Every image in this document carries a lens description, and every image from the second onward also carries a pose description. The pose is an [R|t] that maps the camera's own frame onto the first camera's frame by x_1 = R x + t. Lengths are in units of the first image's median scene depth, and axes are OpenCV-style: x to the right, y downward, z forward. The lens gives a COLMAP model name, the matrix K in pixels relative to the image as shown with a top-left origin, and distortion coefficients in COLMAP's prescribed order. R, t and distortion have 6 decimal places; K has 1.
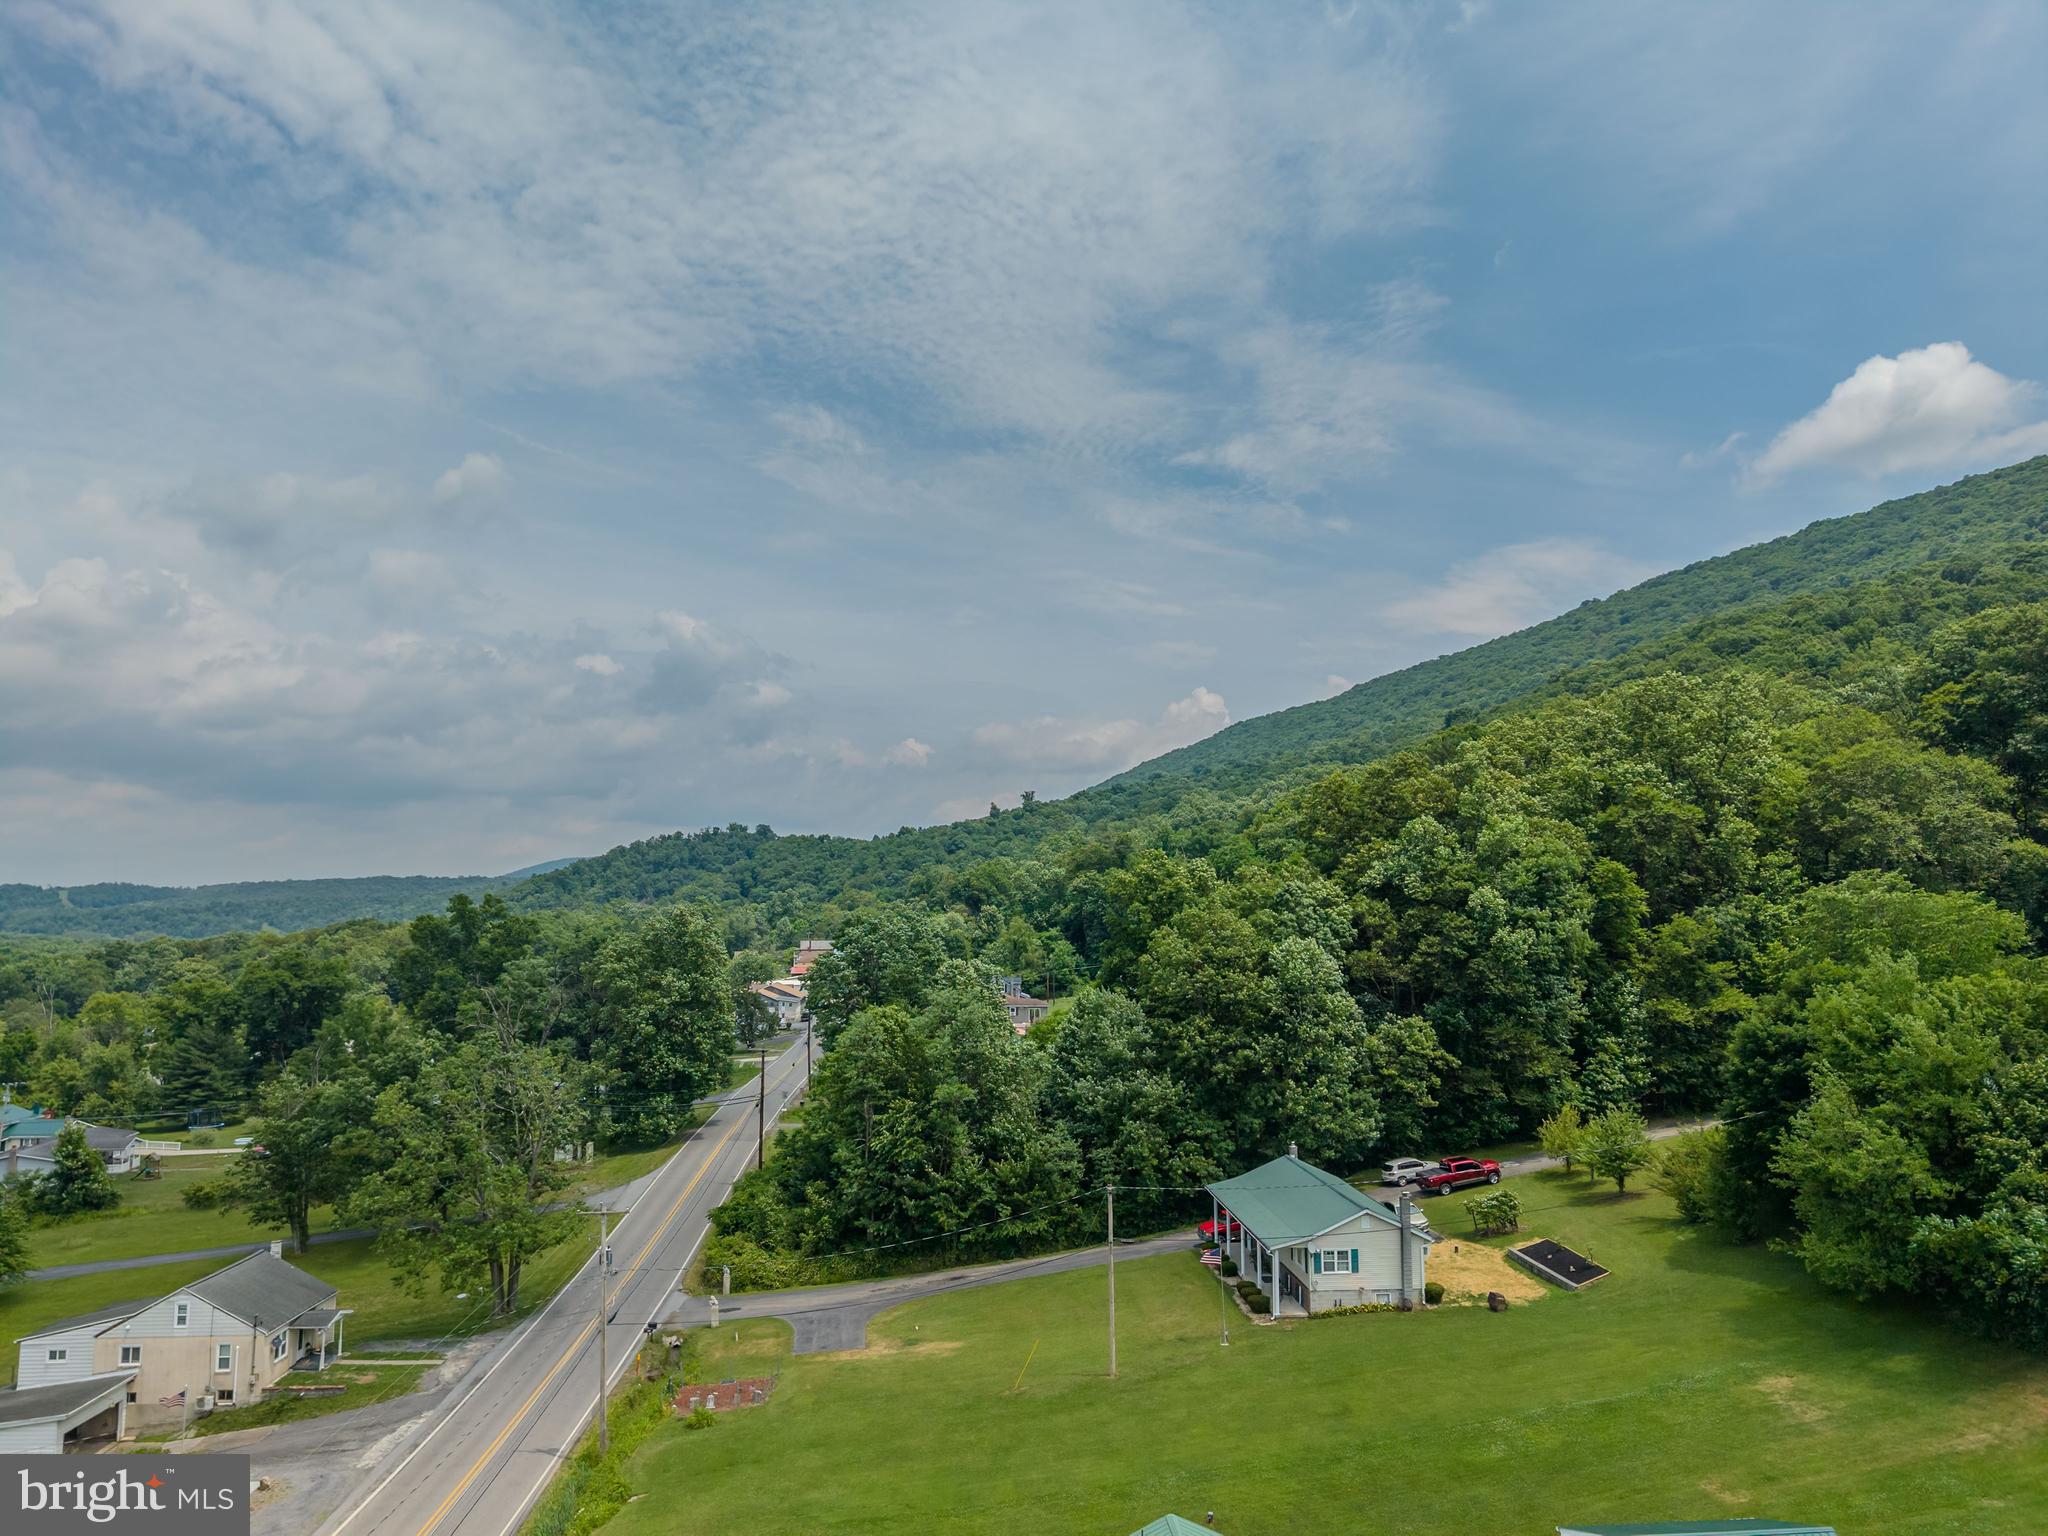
lens RADIAL K [[1371.4, 0, 1019.3], [0, 1371.4, 760.0], [0, 0, 1]] dist [0.093961, -0.145404]
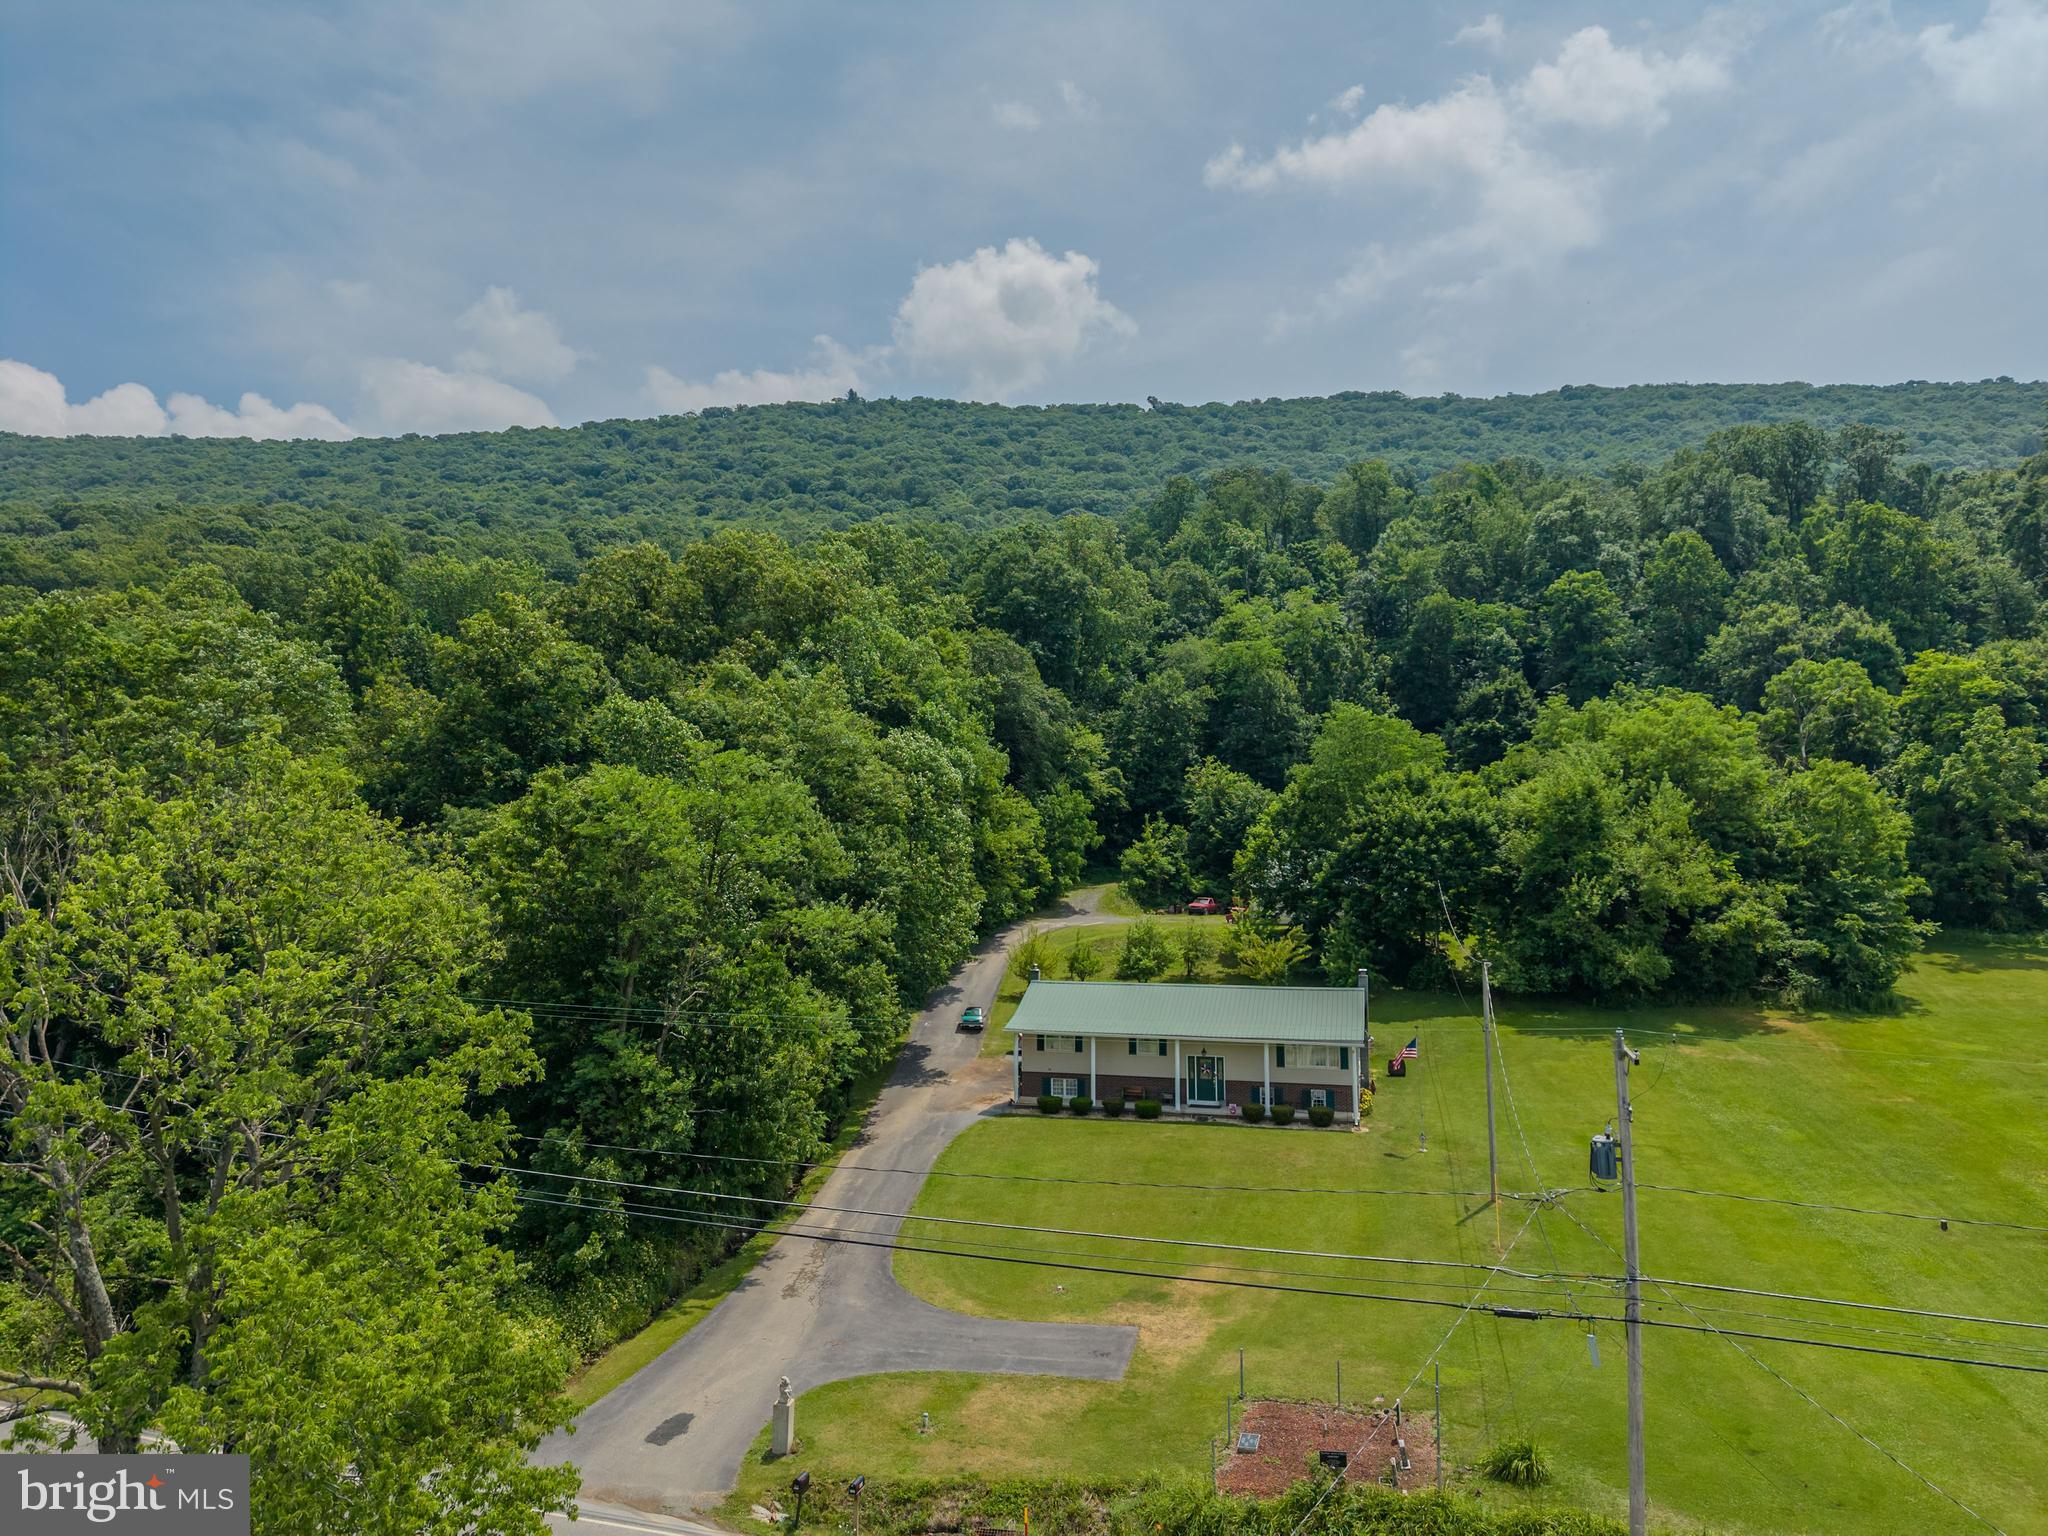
lens RADIAL K [[1370.9, 0, 1027.1], [0, 1370.9, 767.9], [0, 0, 1]] dist [0.042349, -0.040777]
pose [[0.318934, 0.082969, 0.944138, -0.535327], [-0.110826, 0.992592, -0.049789, 0.187665], [-0.941275, -0.088756, 0.325766, 0.705521]]
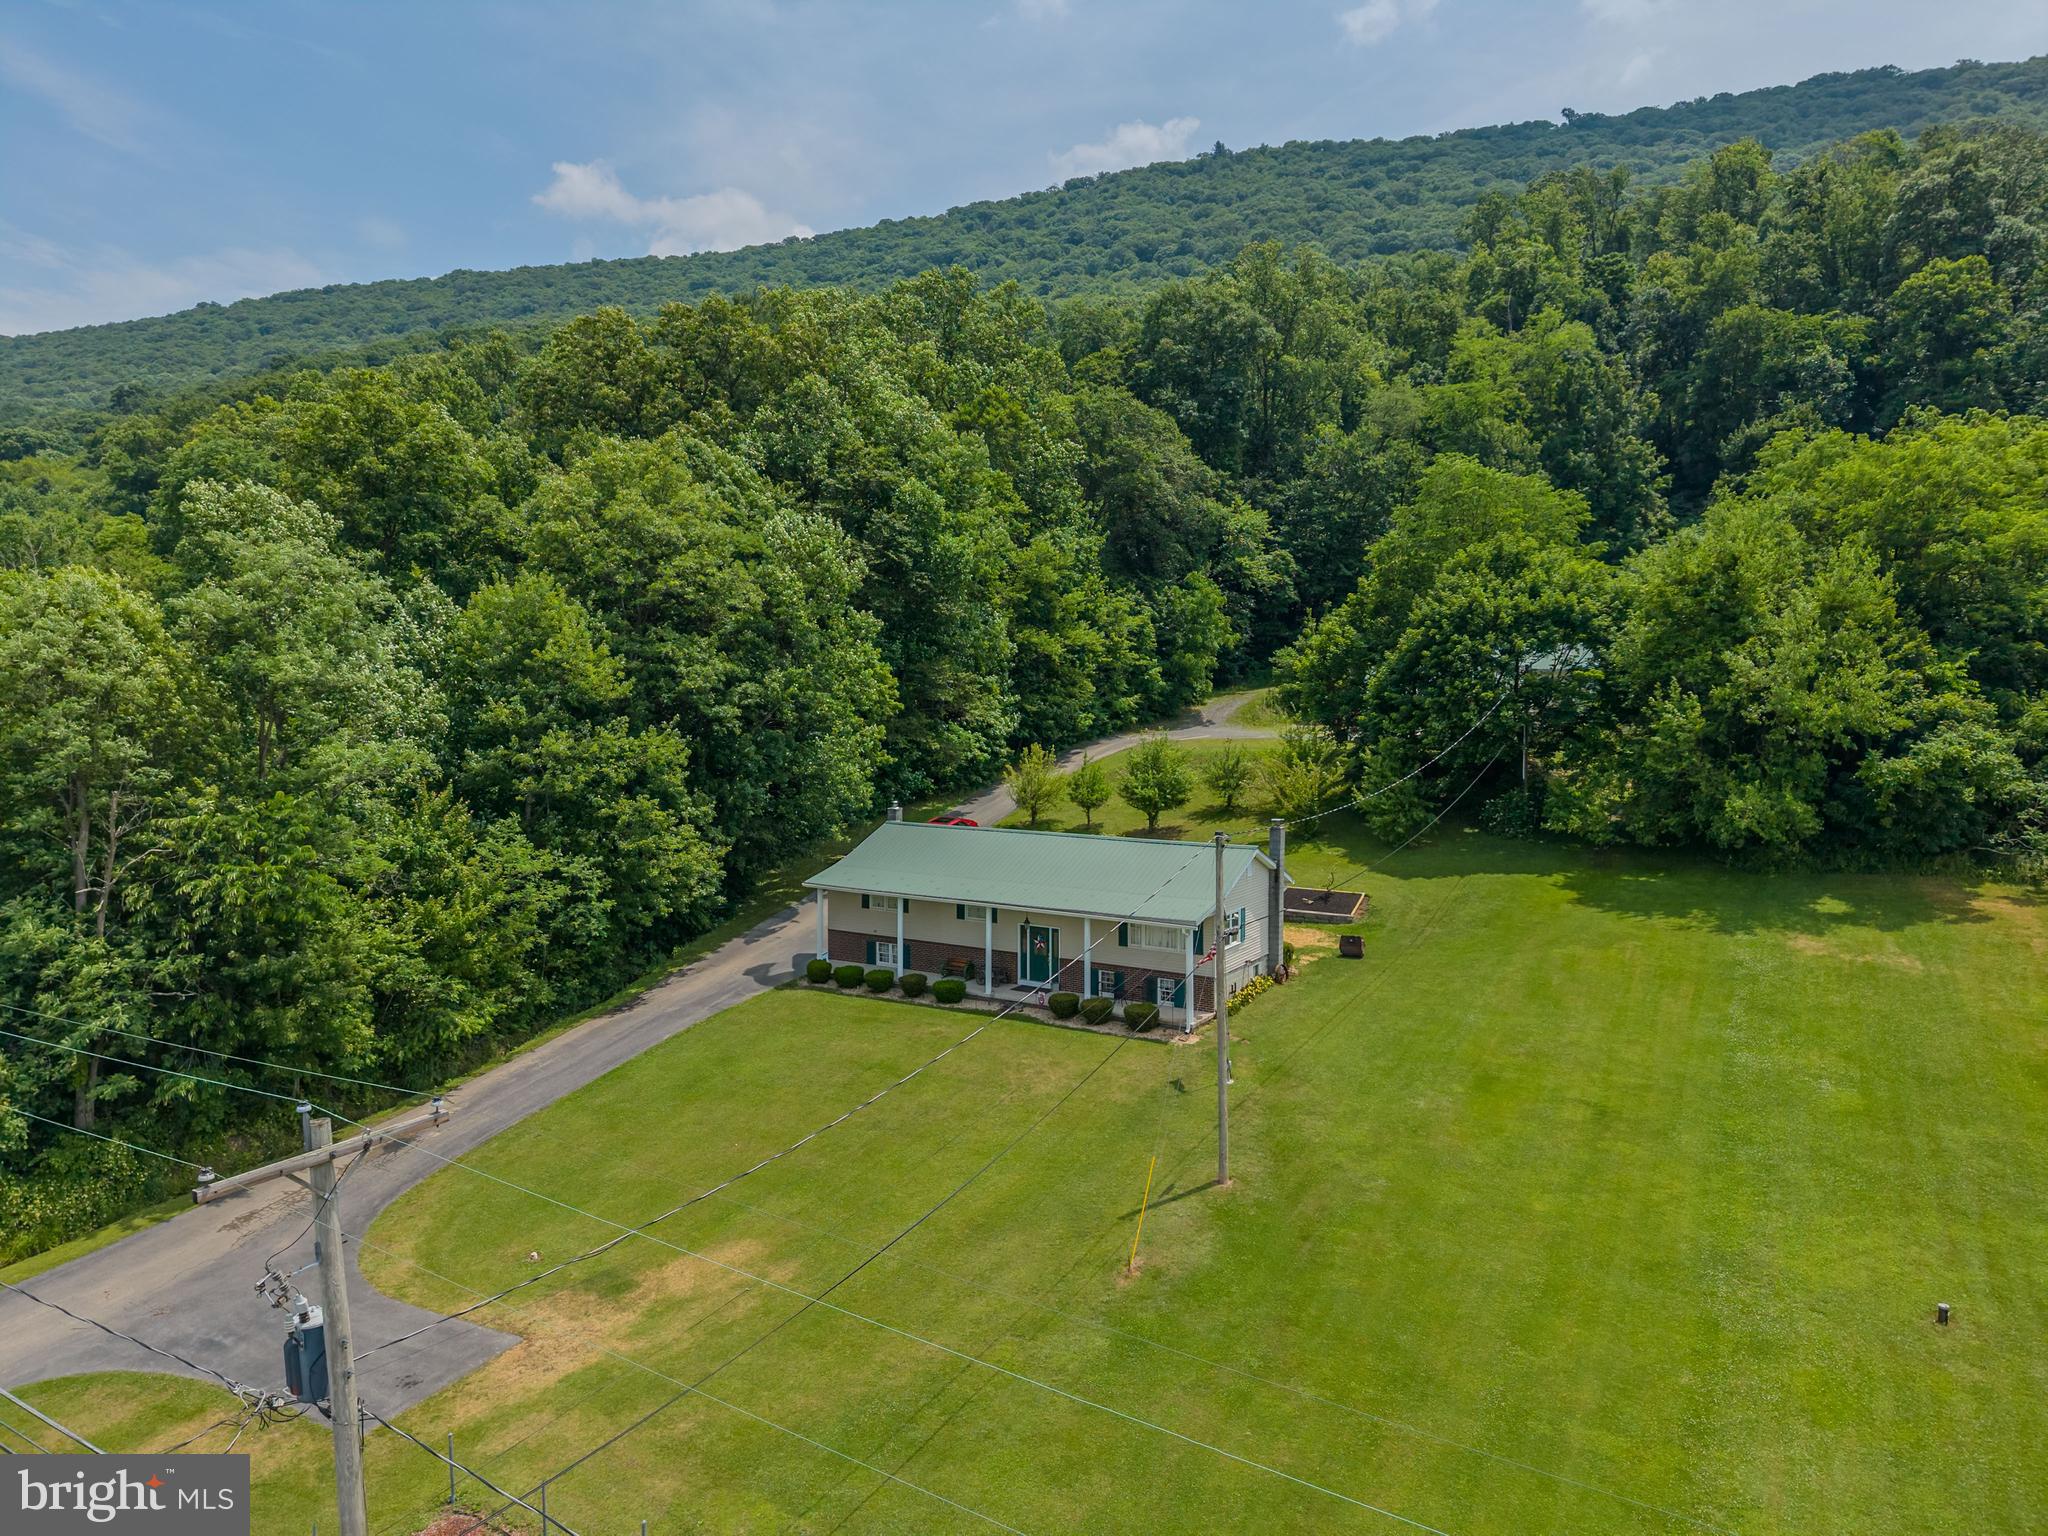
lens RADIAL K [[1370.0, 0, 1023.2], [0, 1370.0, 783.1], [0, 0, 1]] dist [0.030688, -0.025473]
pose [[0.579767, -0.061693, 0.812443, -0.276108], [-0.094885, 0.985233, 0.142525, 0.157052], [-0.809238, -0.159720, 0.565352, 0.547739]]
